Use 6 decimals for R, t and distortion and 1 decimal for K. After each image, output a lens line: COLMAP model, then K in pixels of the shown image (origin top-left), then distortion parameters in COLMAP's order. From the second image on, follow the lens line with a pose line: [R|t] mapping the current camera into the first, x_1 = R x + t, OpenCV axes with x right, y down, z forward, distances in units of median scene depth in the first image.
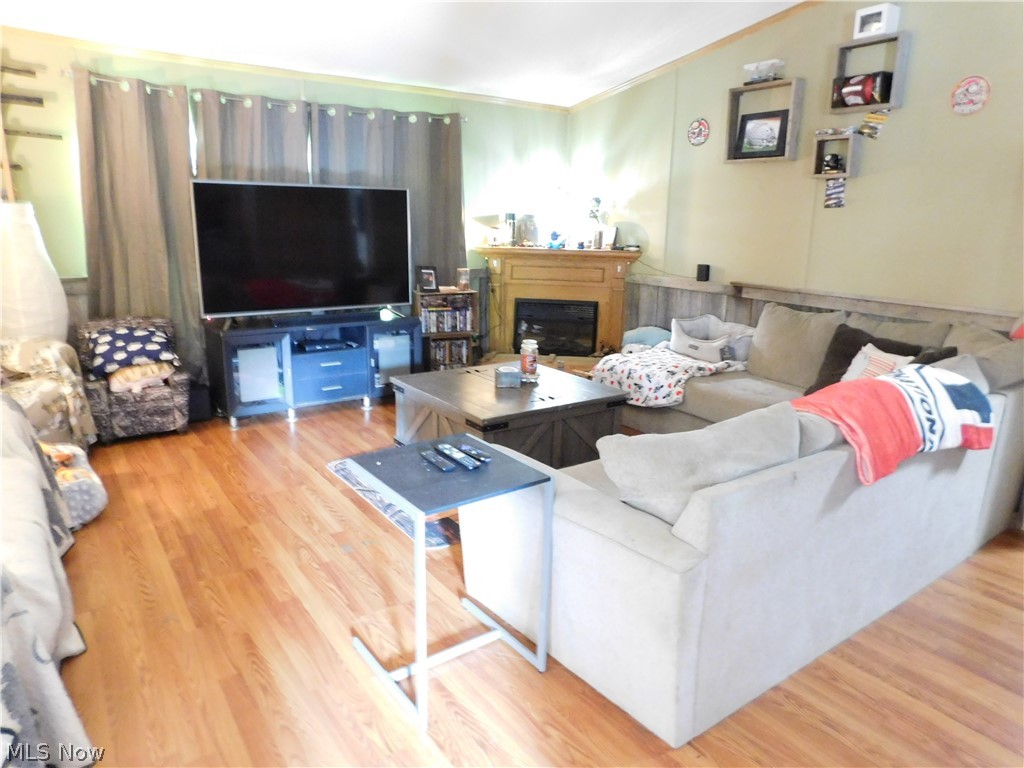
lens RADIAL K [[674.8, 0, 517.3], [0, 674.8, 382.1], [0, 0, 1]] dist [-0.075046, 0.059313]
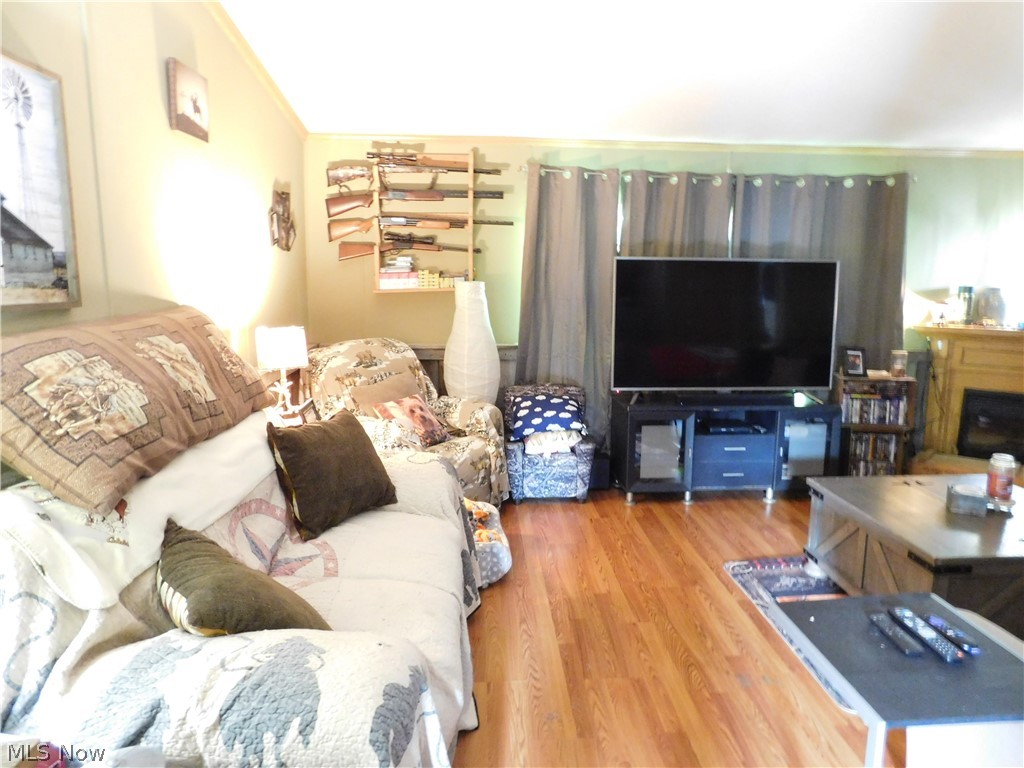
lens RADIAL K [[674.8, 0, 517.3], [0, 674.8, 382.1], [0, 0, 1]] dist [-0.075046, 0.059313]
pose [[0.842550, 0.067371, -0.534388, -0.044631], [-0.114916, 0.991787, -0.056148, -0.033177], [0.526217, 0.108717, 0.843372, 0.053197]]
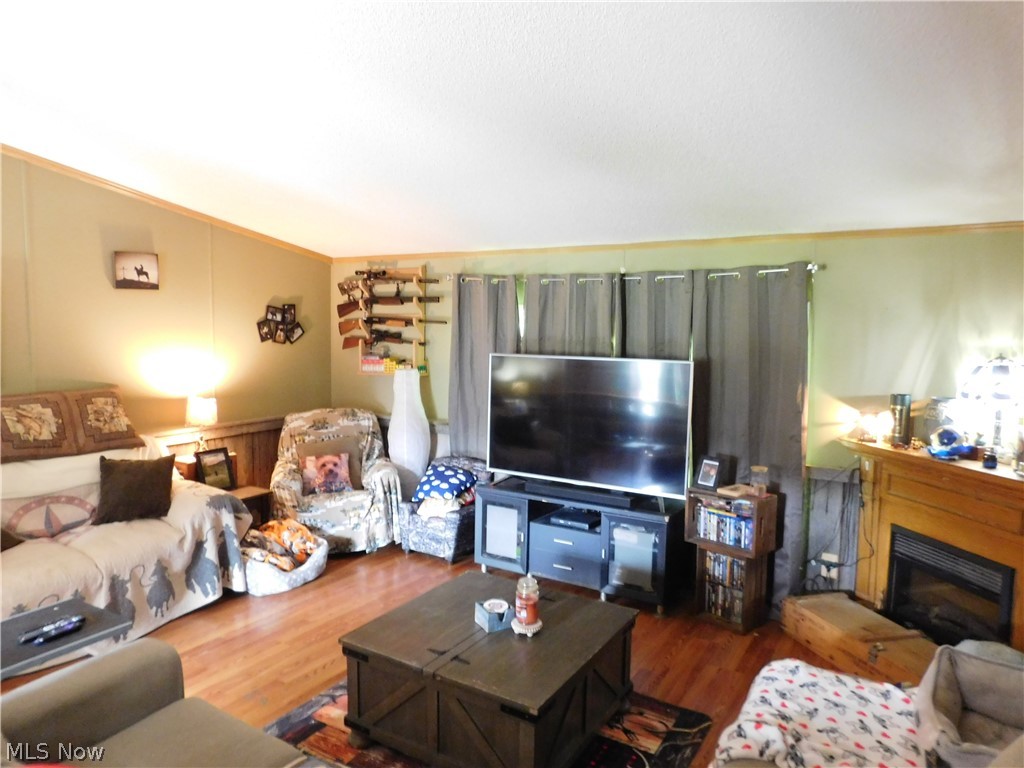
lens RADIAL K [[674.8, 0, 517.3], [0, 674.8, 382.1], [0, 0, 1]] dist [-0.075046, 0.059313]
pose [[0.382344, 0.058121, -0.922190, 0.584125], [-0.222453, 0.974456, -0.030815, -0.211846], [0.896843, 0.216926, 0.385507, 0.547620]]
